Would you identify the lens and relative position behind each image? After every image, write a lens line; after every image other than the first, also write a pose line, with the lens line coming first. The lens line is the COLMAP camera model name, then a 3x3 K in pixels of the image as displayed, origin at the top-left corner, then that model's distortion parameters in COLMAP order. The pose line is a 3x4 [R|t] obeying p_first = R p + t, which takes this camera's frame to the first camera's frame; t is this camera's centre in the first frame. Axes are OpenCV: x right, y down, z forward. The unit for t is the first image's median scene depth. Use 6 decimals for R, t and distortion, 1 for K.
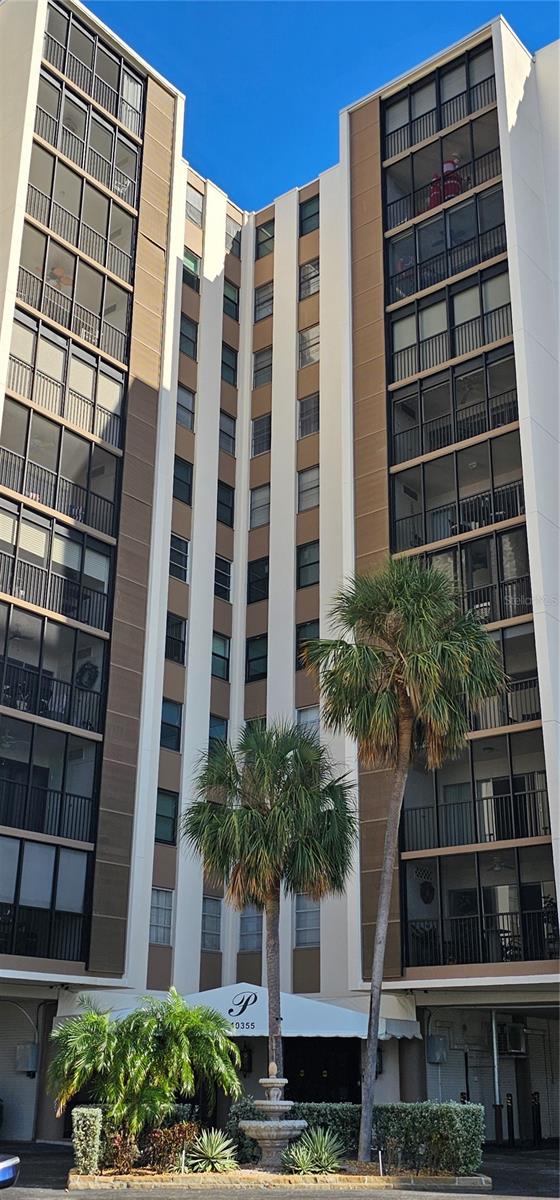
lens RADIAL K [[1167.1, 0, 280.8], [0, 1167.1, 600.5], [0, 0, 1]] dist [0.046534, 0.000000]
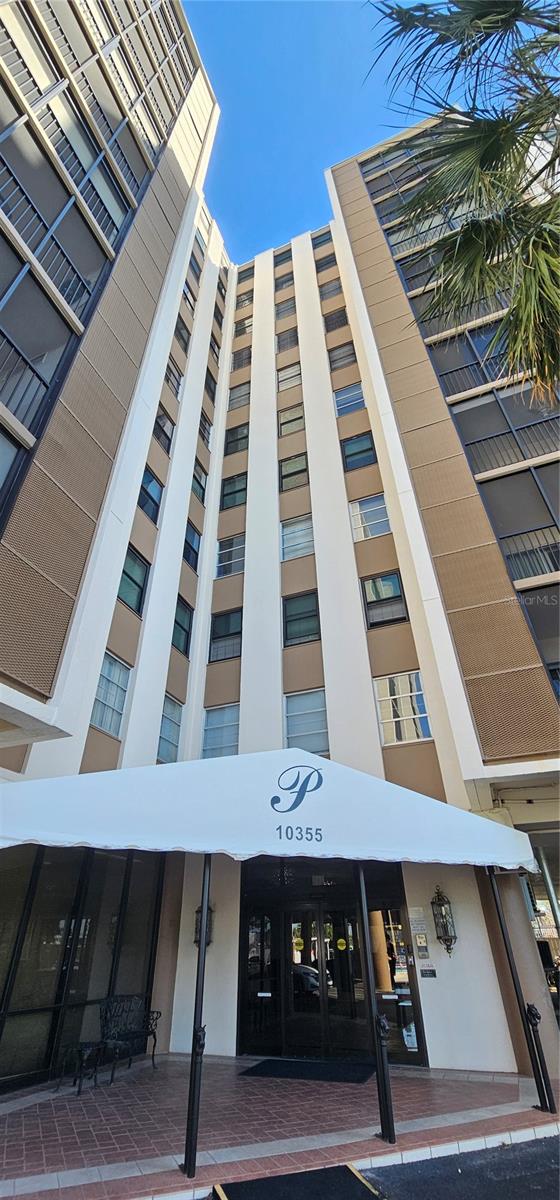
lens RADIAL K [[492.5, 0, 277.4], [0, 492.5, 601.8], [0, 0, 1]] dist [-0.002479, 0.000201]
pose [[0.954037, 0.156107, 0.255821, -0.081700], [-0.092130, 0.965056, -0.245315, 0.252580], [-0.285177, 0.210470, 0.935081, 0.629224]]
